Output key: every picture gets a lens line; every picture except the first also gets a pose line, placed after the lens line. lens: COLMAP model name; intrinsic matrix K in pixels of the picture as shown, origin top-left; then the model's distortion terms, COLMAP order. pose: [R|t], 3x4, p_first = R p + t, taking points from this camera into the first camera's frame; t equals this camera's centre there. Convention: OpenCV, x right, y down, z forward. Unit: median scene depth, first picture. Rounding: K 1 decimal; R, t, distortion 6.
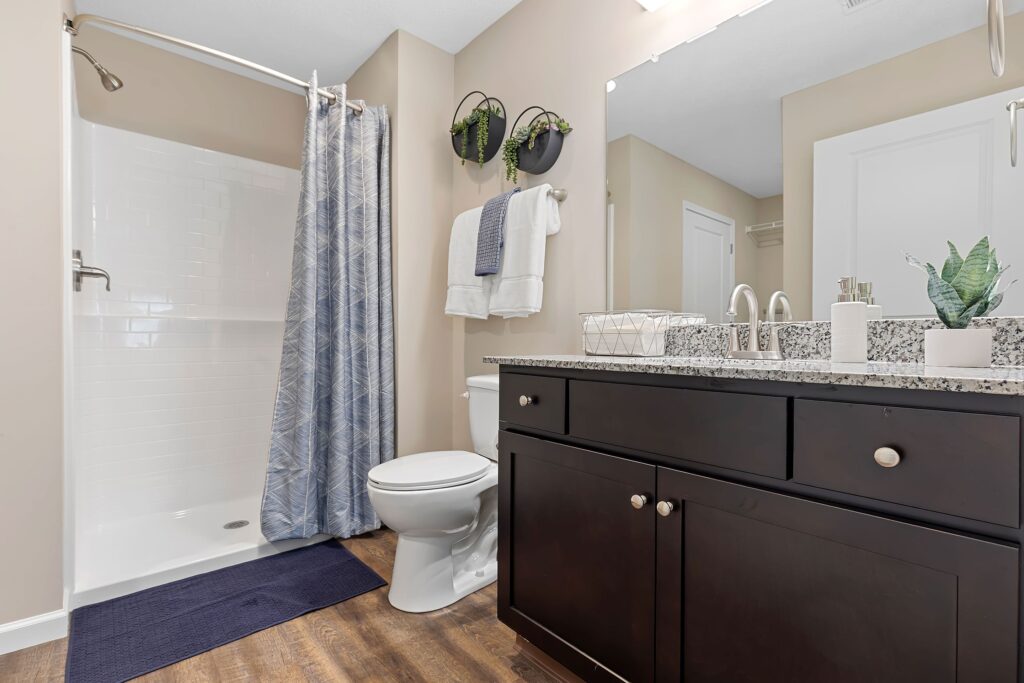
lens RADIAL K [[464.0, 0, 512.4], [0, 464.0, 342.1], [0, 0, 1]] dist [0.001458, 0.000532]
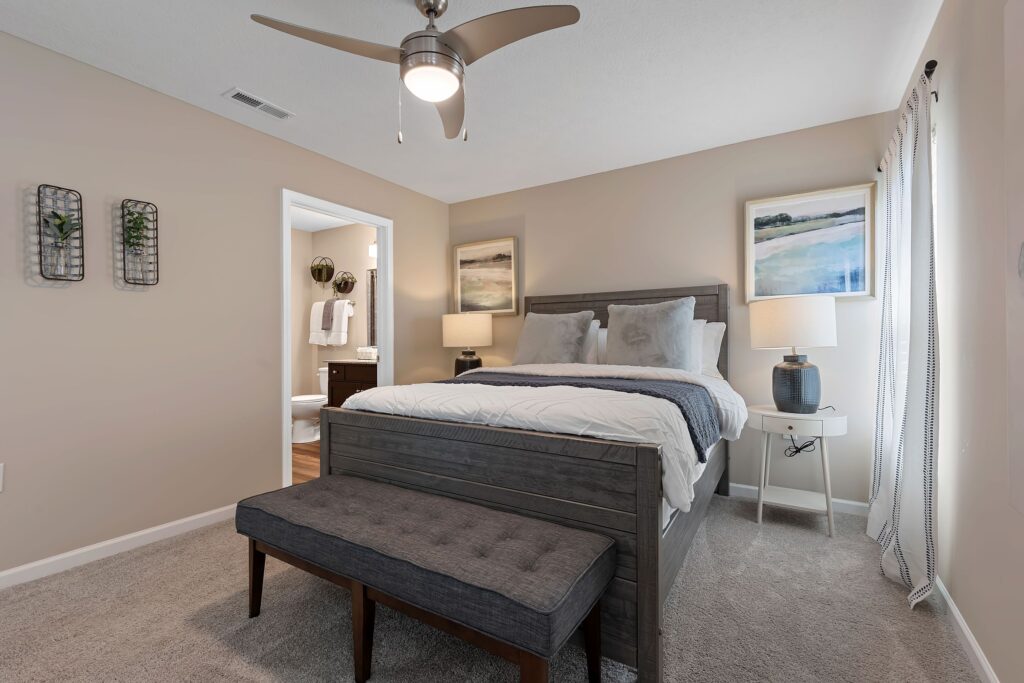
lens RADIAL K [[464.0, 0, 513.2], [0, 464.0, 341.0], [0, 0, 1]] dist [0.001458, 0.000532]
pose [[0.957812, -0.007201, 0.287306, 0.211415], [0.007385, 0.999973, 0.000441, -0.074327], [-0.287301, 0.001699, 0.957839, -1.899172]]
